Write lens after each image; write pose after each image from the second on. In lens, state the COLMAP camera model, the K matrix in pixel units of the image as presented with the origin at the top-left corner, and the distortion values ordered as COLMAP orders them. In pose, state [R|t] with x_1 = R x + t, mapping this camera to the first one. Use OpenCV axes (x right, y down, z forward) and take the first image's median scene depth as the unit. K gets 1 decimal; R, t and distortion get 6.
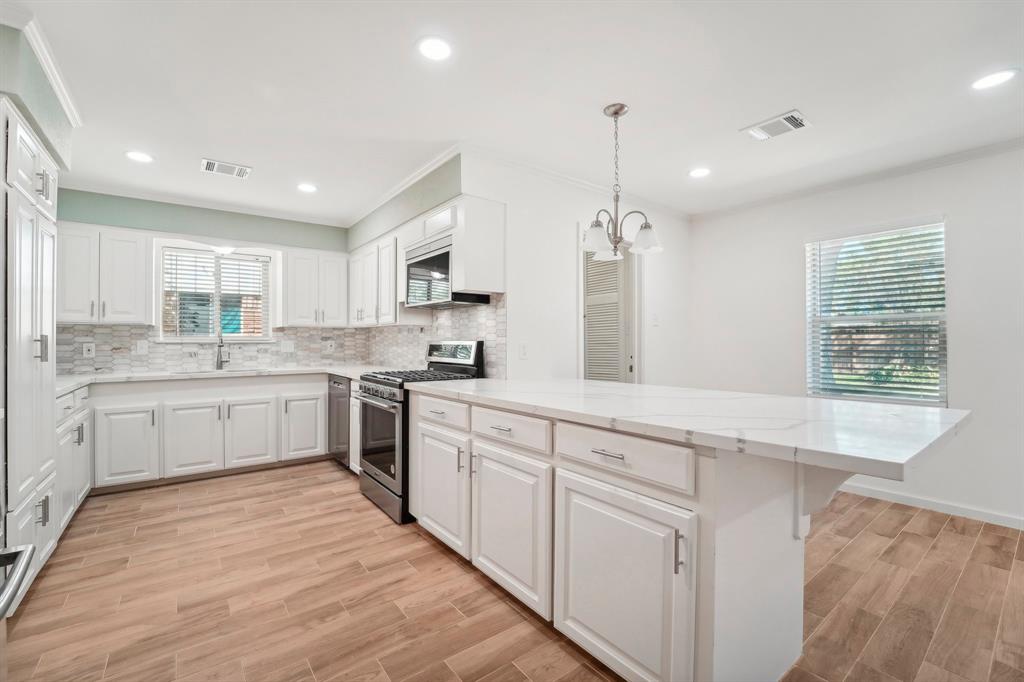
lens RADIAL K [[428.1, 0, 504.8], [0, 428.1, 342.5], [0, 0, 1]] dist [-0.024323, -0.001594]
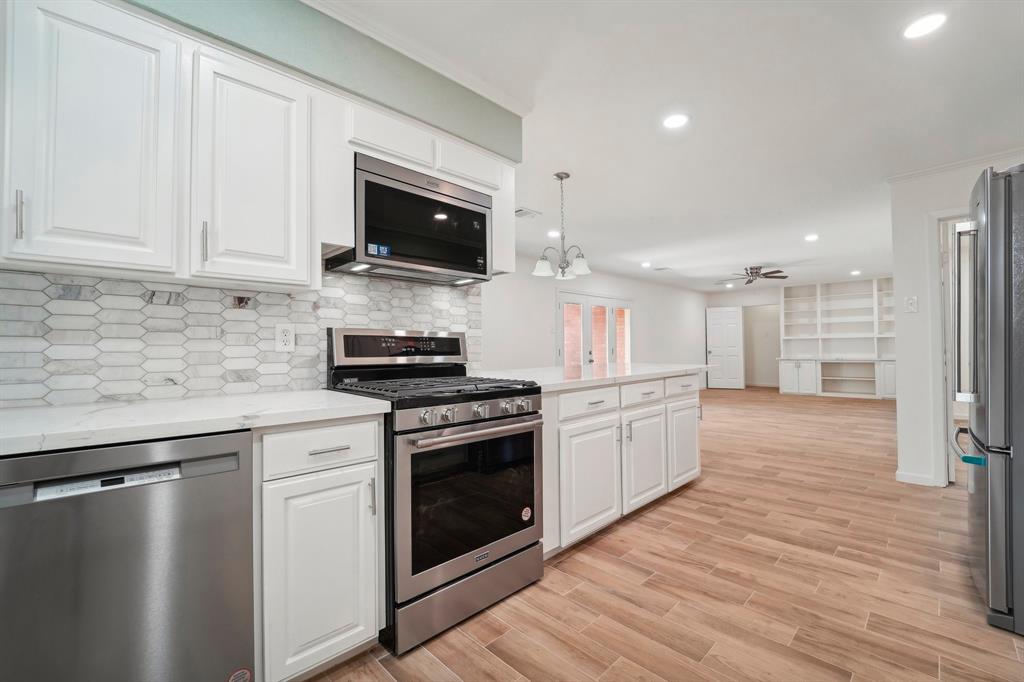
lens RADIAL K [[428.1, 0, 528.0], [0, 428.1, 337.7], [0, 0, 1]] dist [-0.024323, -0.001594]
pose [[-0.145987, 0.026121, 0.988942, -0.726954], [0.008682, 0.999647, -0.025122, 0.023898], [-0.989248, 0.004919, -0.146162, 0.839124]]
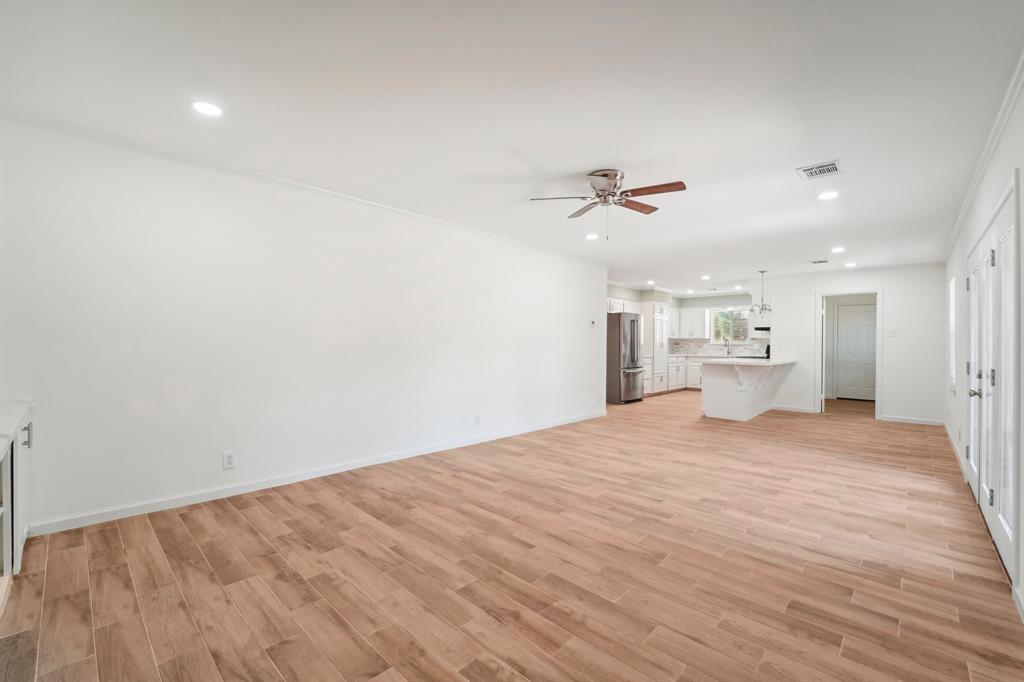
lens RADIAL K [[428.1, 0, 522.1], [0, 428.1, 346.7], [0, 0, 1]] dist [-0.024323, -0.001594]
pose [[0.180098, 0.016180, -0.983516, 1.909320], [-0.010729, 0.999838, 0.014484, -0.013554], [0.983590, 0.007944, 0.180242, -0.826555]]
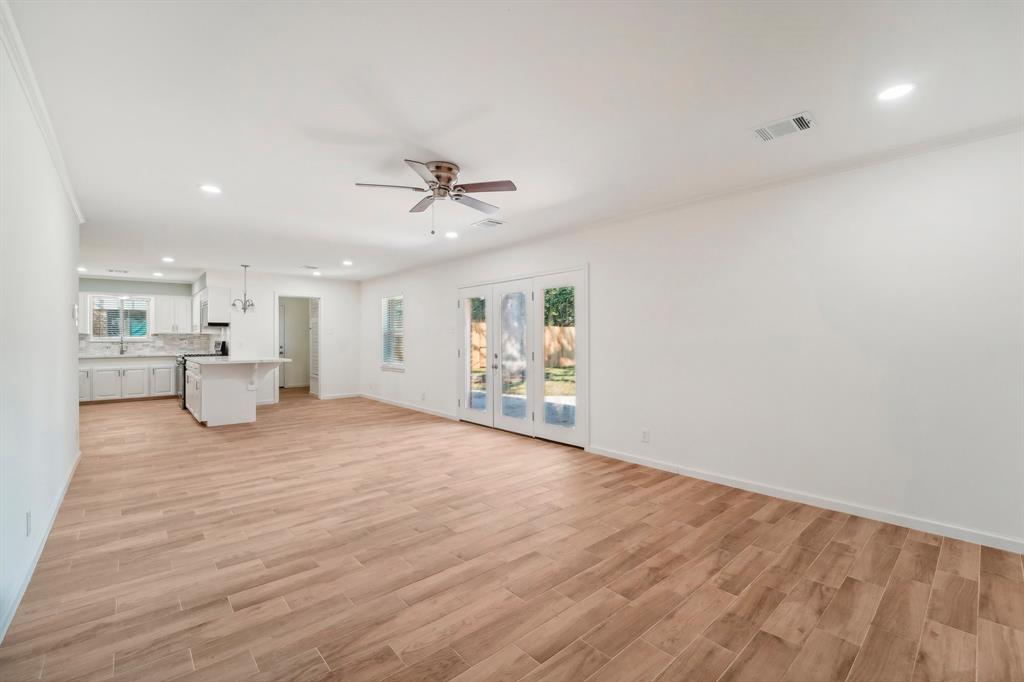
lens RADIAL K [[428.1, 0, 489.2], [0, 428.1, 332.3], [0, 0, 1]] dist [-0.024323, -0.001594]
pose [[0.998088, 0.004352, 0.061658, 1.138172], [-0.003066, 0.999776, -0.020941, -0.008350], [-0.061735, 0.020712, 0.997878, -1.335282]]
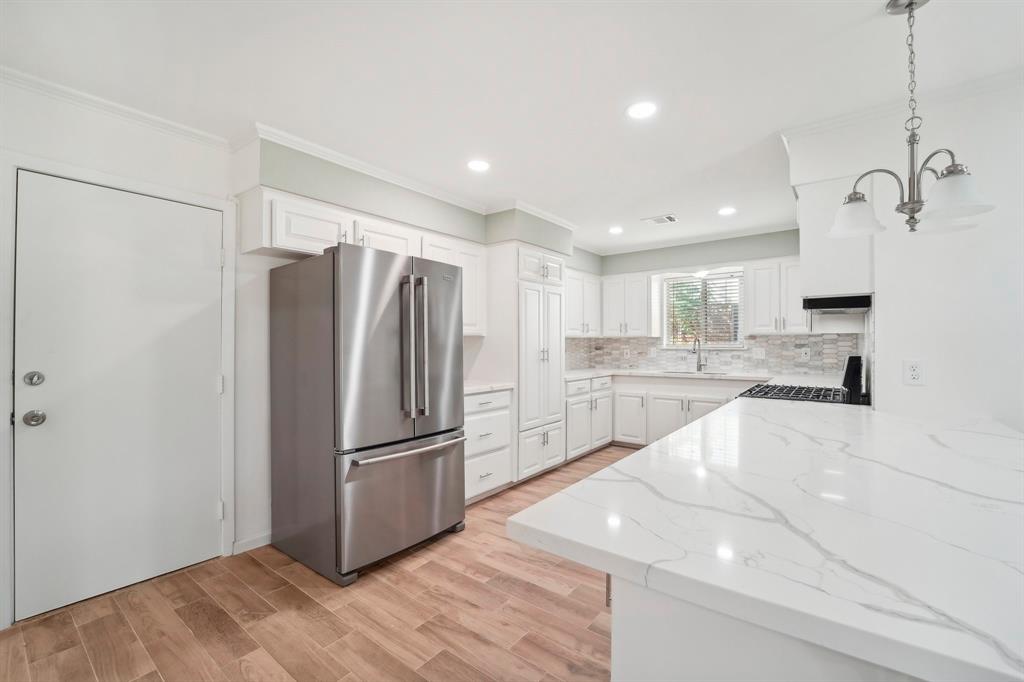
lens RADIAL K [[428.1, 0, 516.6], [0, 428.1, 345.4], [0, 0, 1]] dist [-0.024323, -0.001594]
pose [[0.265958, 0.008344, -0.963948, 0.433778], [0.003293, 0.999949, 0.009564, -0.028771], [0.963979, -0.005718, 0.265917, 0.176055]]
